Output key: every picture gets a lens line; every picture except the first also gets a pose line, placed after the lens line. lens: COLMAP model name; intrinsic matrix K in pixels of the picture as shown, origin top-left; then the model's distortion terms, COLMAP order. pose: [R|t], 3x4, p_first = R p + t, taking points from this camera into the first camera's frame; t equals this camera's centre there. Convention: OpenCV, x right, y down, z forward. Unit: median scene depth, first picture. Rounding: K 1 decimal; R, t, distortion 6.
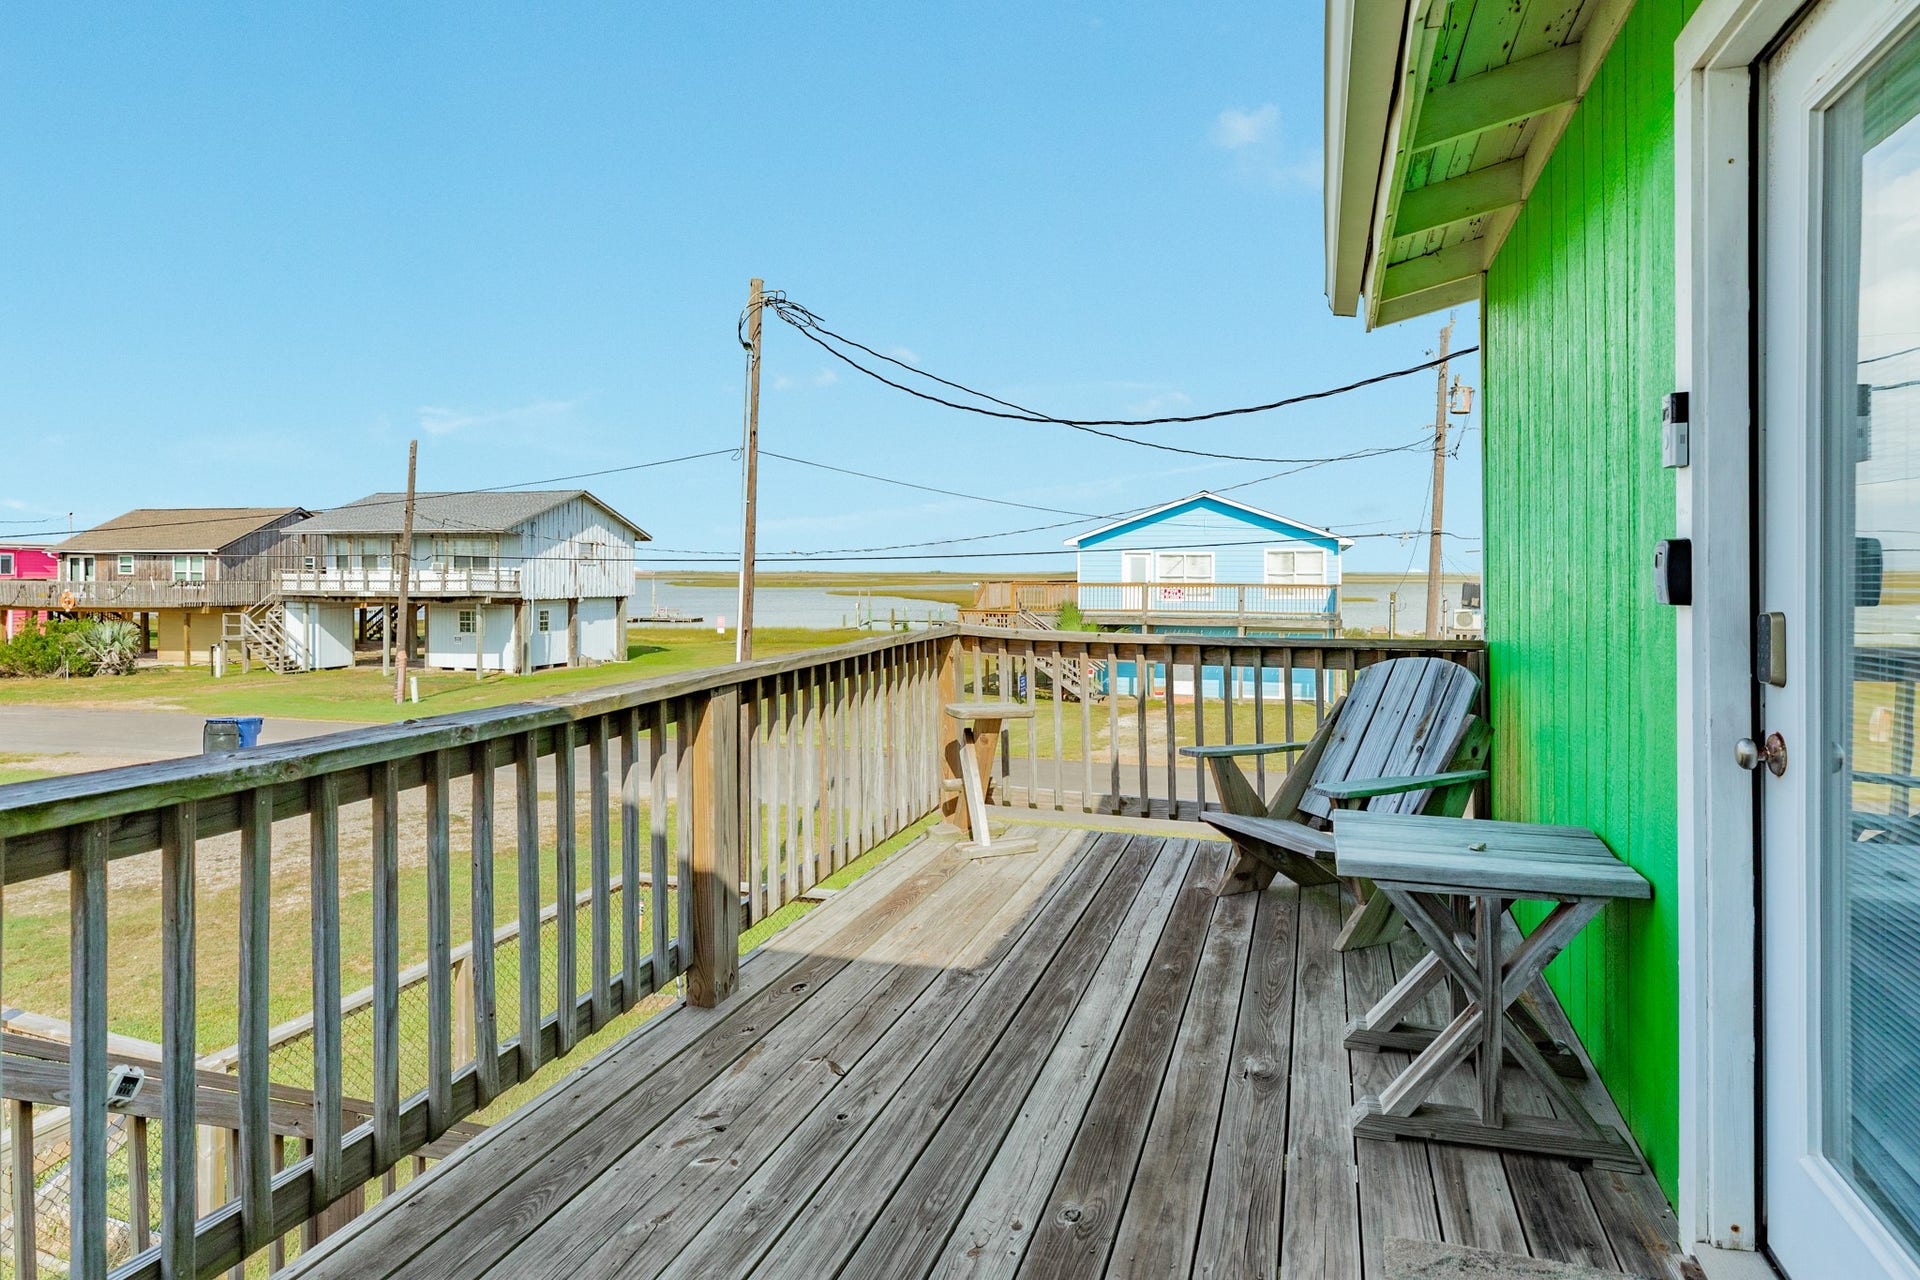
lens RADIAL K [[1109.4, 0, 968.0], [0, 1109.4, 588.9], [0, 0, 1]] dist [0.000261, -0.000197]
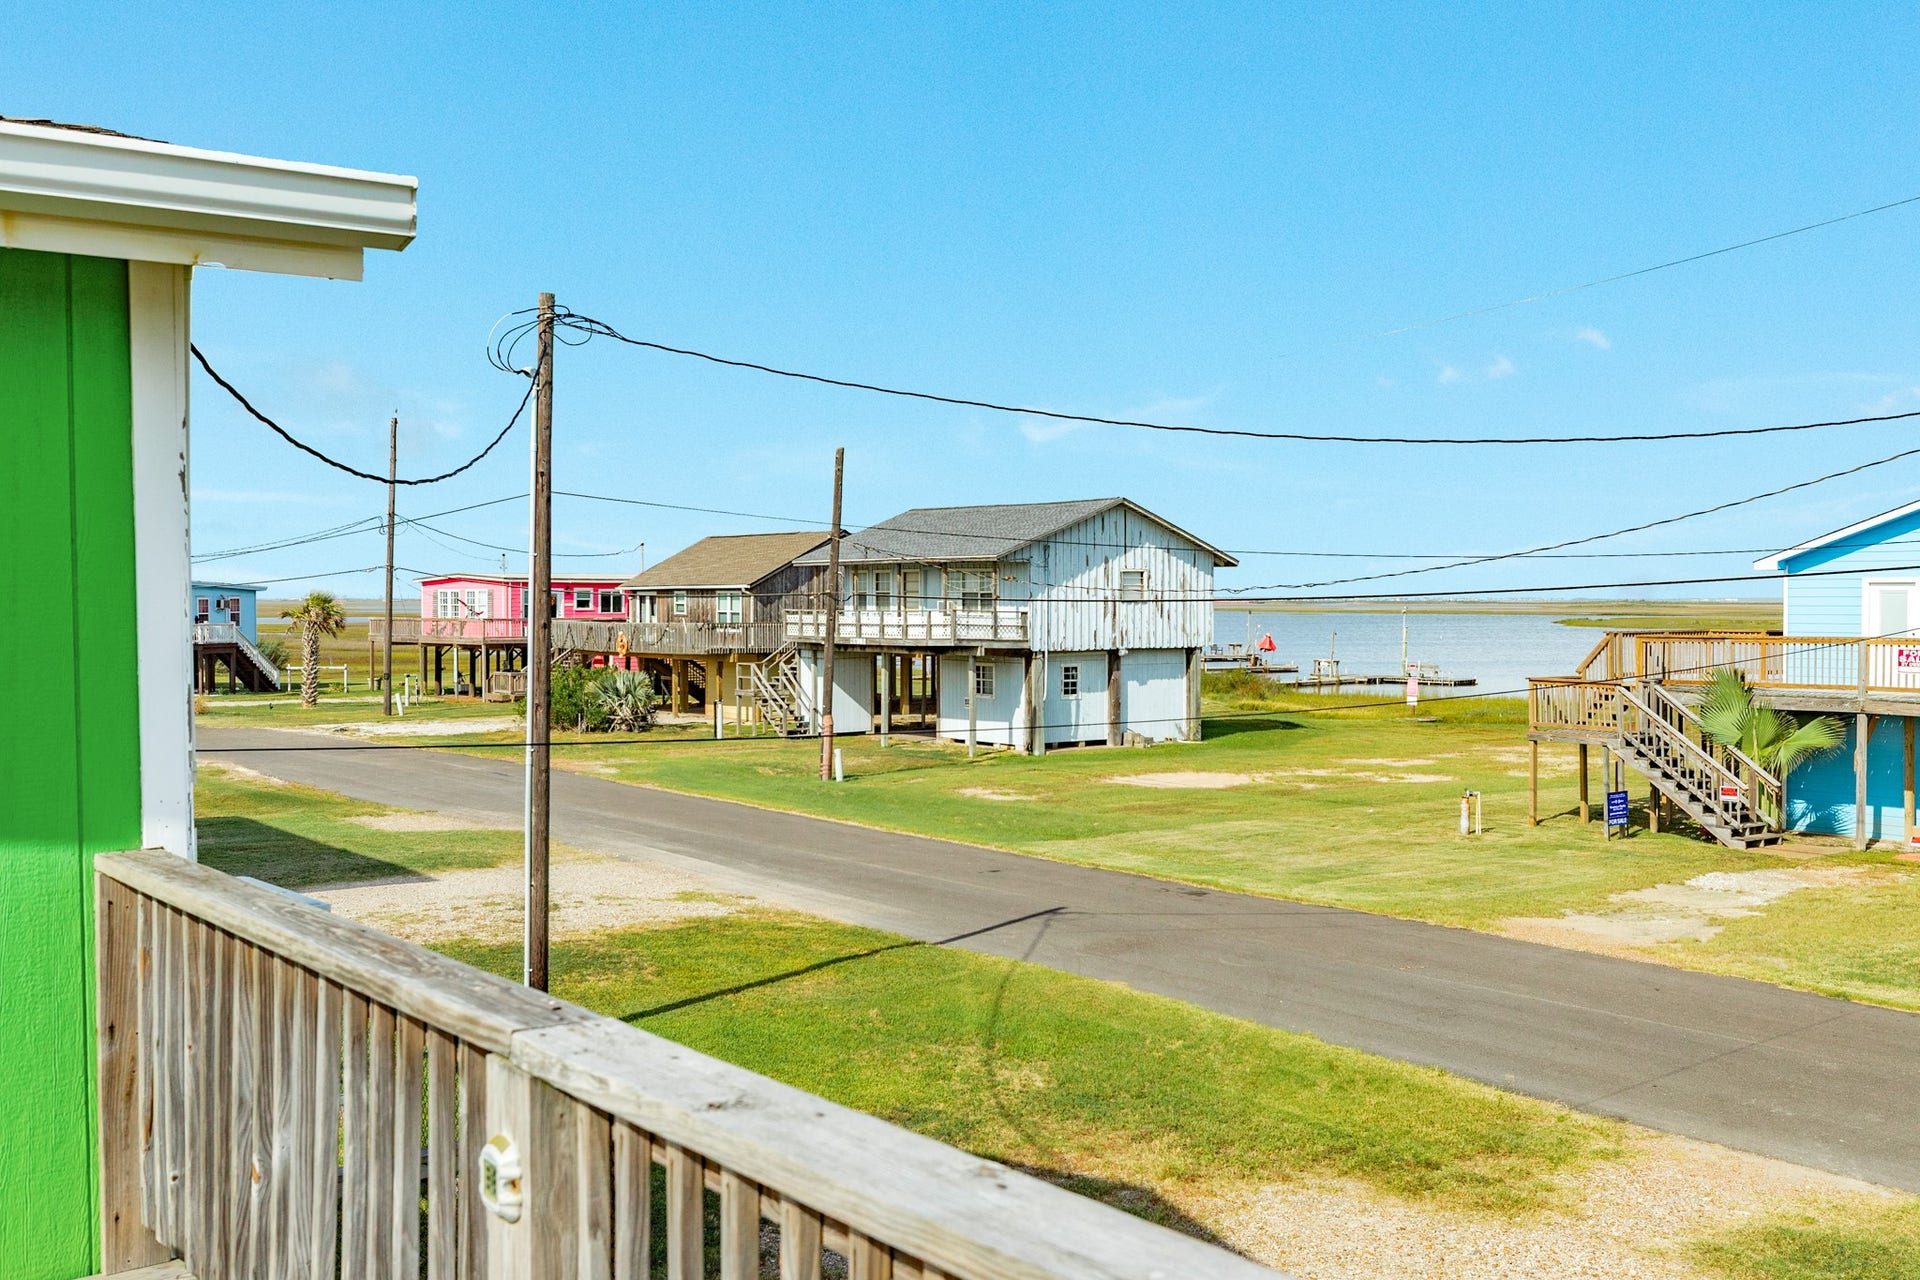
lens RADIAL K [[1752.7, 0, 968.9], [0, 1752.7, 634.1], [0, 0, 1]] dist [-0.042782, 0.000000]
pose [[0.813160, 0.007862, -0.581987, 0.232841], [-0.005759, 0.999968, 0.005462, -0.007481], [0.582011, -0.001090, 0.813180, 0.031214]]
